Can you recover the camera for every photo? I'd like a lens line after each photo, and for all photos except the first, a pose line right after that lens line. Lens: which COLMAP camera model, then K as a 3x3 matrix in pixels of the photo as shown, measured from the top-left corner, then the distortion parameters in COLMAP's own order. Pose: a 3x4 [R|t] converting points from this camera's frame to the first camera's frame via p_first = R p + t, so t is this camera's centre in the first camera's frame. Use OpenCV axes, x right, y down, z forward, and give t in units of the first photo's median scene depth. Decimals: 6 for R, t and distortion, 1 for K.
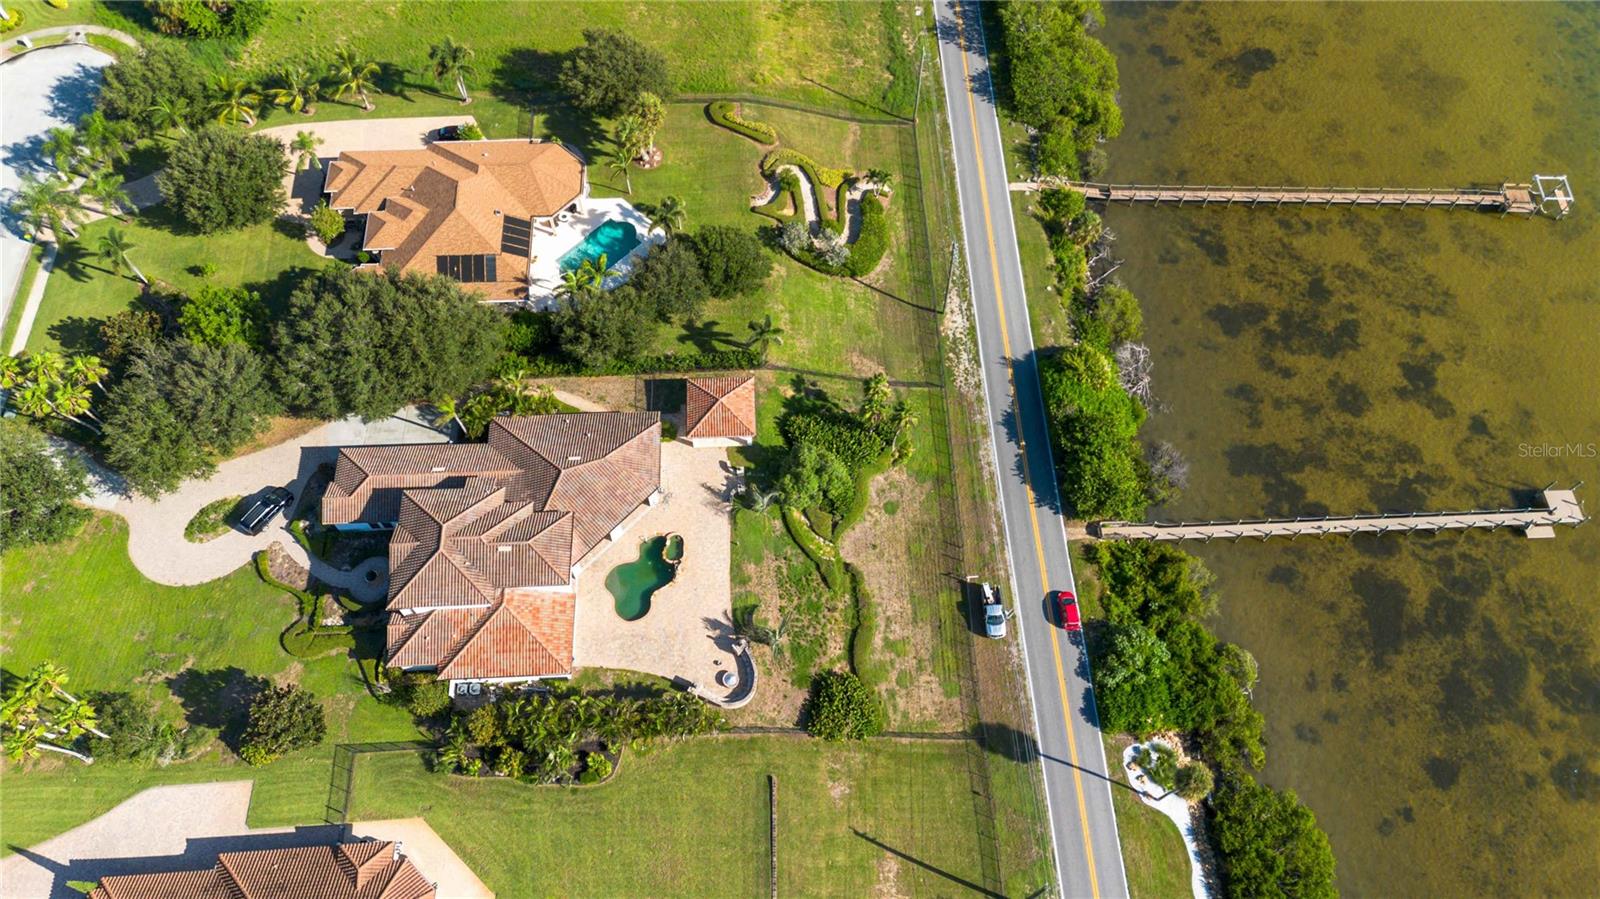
lens RADIAL K [[1106.7, 0, 800.0], [0, 1106.7, 449.5], [0, 0, 1]] dist [0.085657, -0.092983]
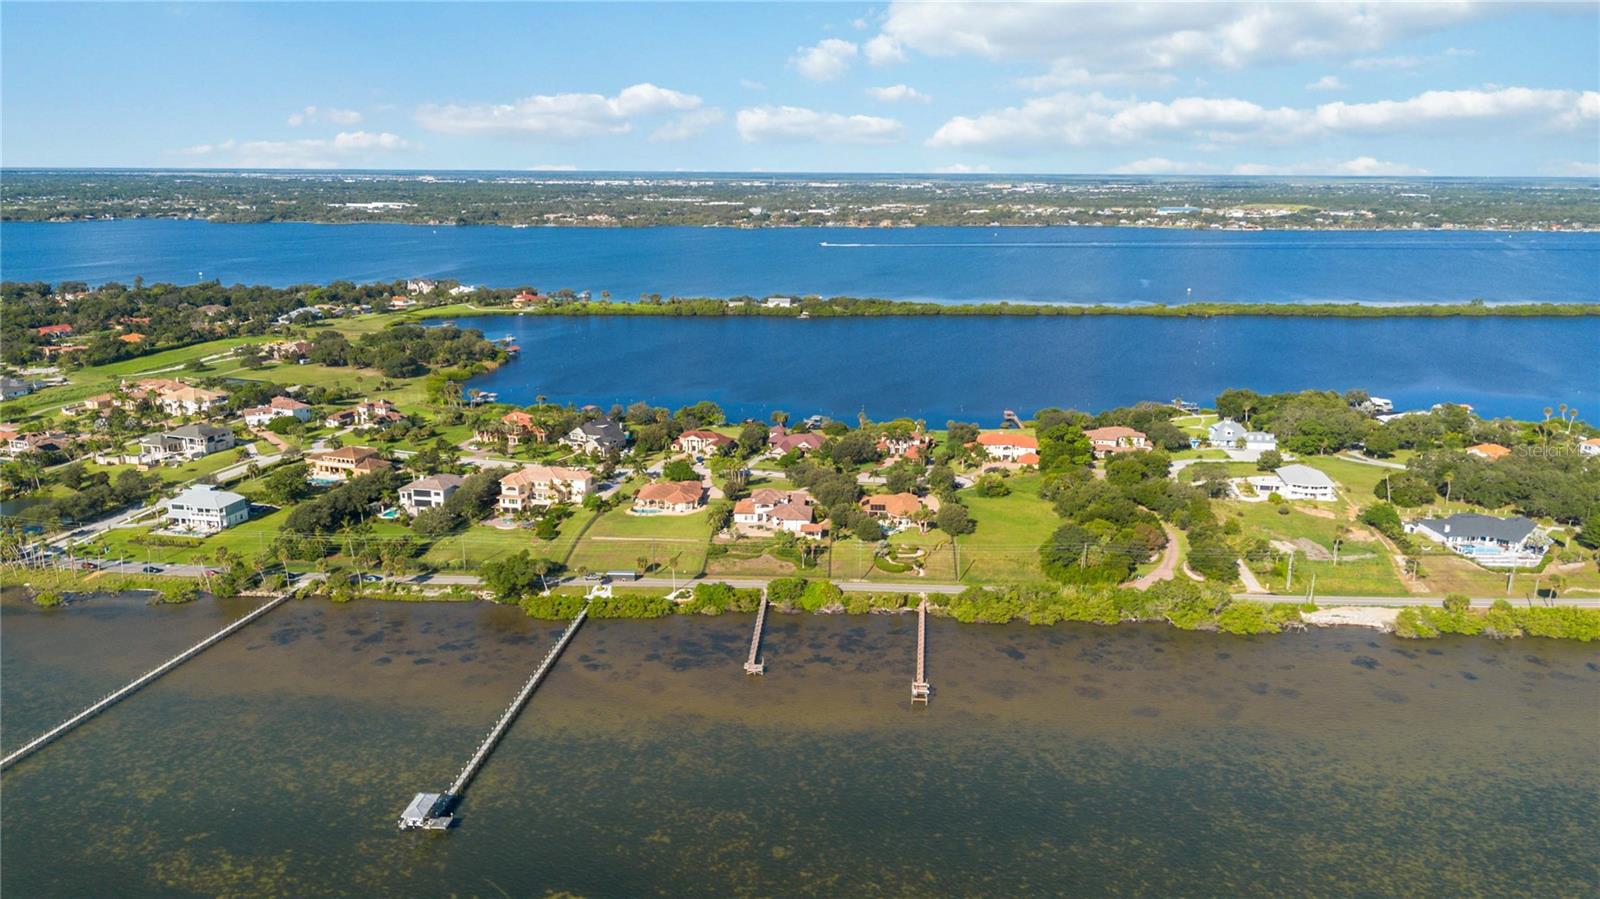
lens RADIAL K [[1136.5, 0, 800.0], [0, 1136.5, 449.5], [0, 0, 1]] dist [0.071715, -0.079923]
pose [[-0.093647, 0.234736, -0.967538, 2.936245], [-0.882802, 0.429736, 0.189704, -0.701002], [0.460316, 0.871910, 0.166982, 0.233166]]
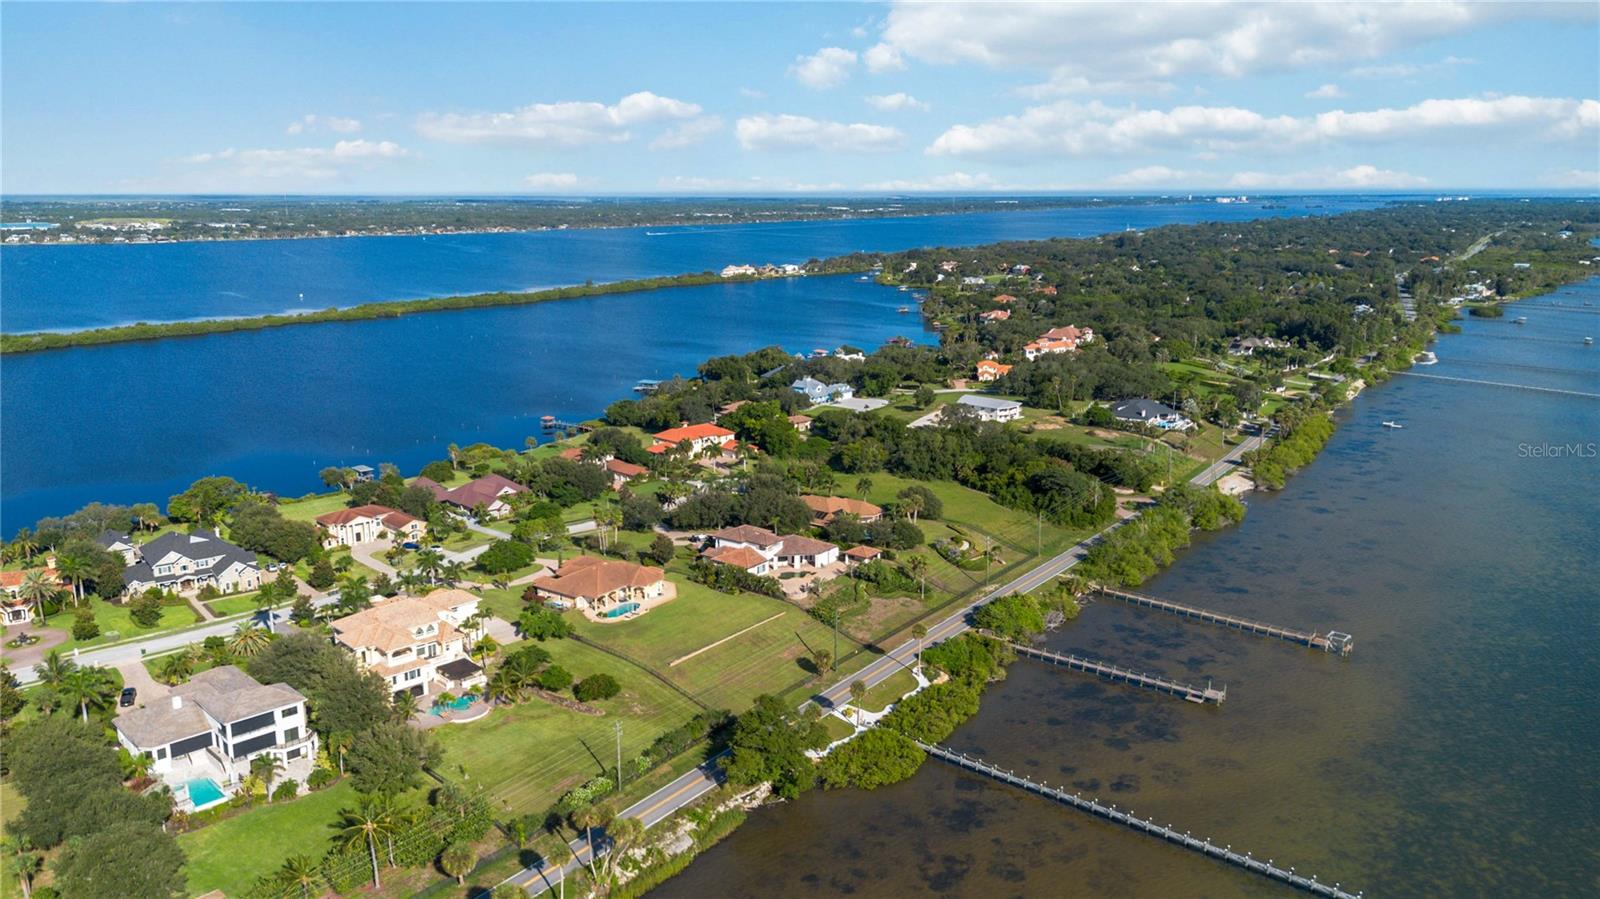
lens RADIAL K [[1158.5, 0, 800.0], [0, 1158.5, 449.5], [0, 0, 1]] dist [0.079855, -0.092237]
pose [[0.774050, 0.132672, -0.619067, 1.287063], [-0.557039, 0.607455, -0.566310, 1.264750], [0.300922, 0.783197, 0.544104, -0.545061]]
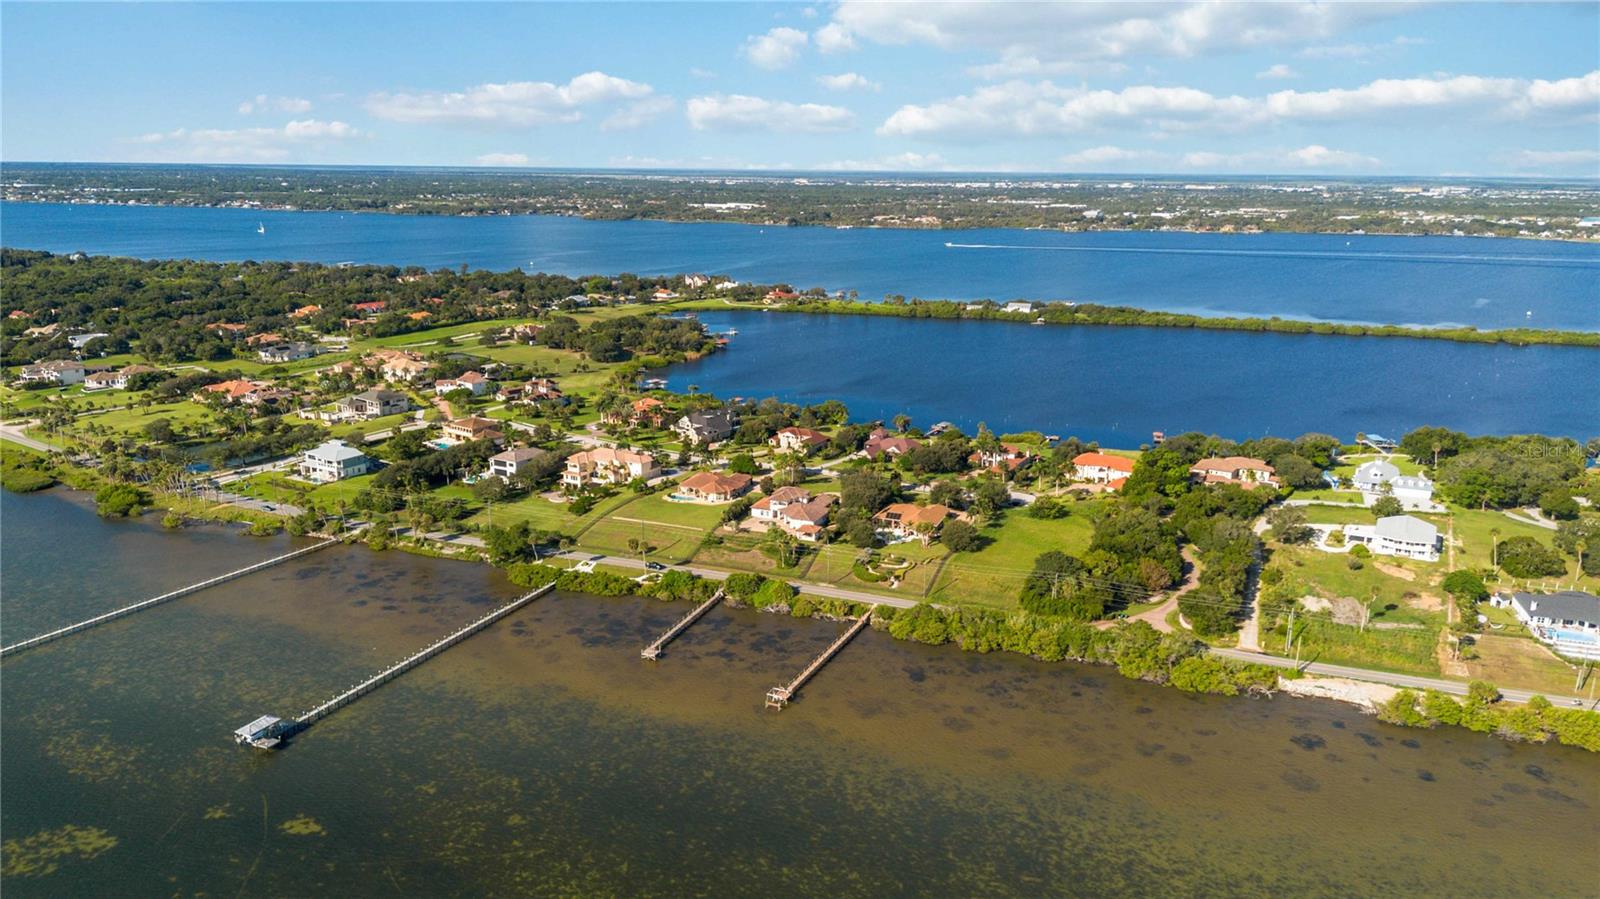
lens RADIAL K [[1136.5, 0, 800.0], [0, 1136.5, 449.5], [0, 0, 1]] dist [0.071715, -0.079923]
pose [[-0.403820, 0.212527, -0.889810, 2.702299], [-0.813695, 0.361106, 0.455526, -1.532585], [0.418127, 0.907984, 0.027110, 0.668700]]
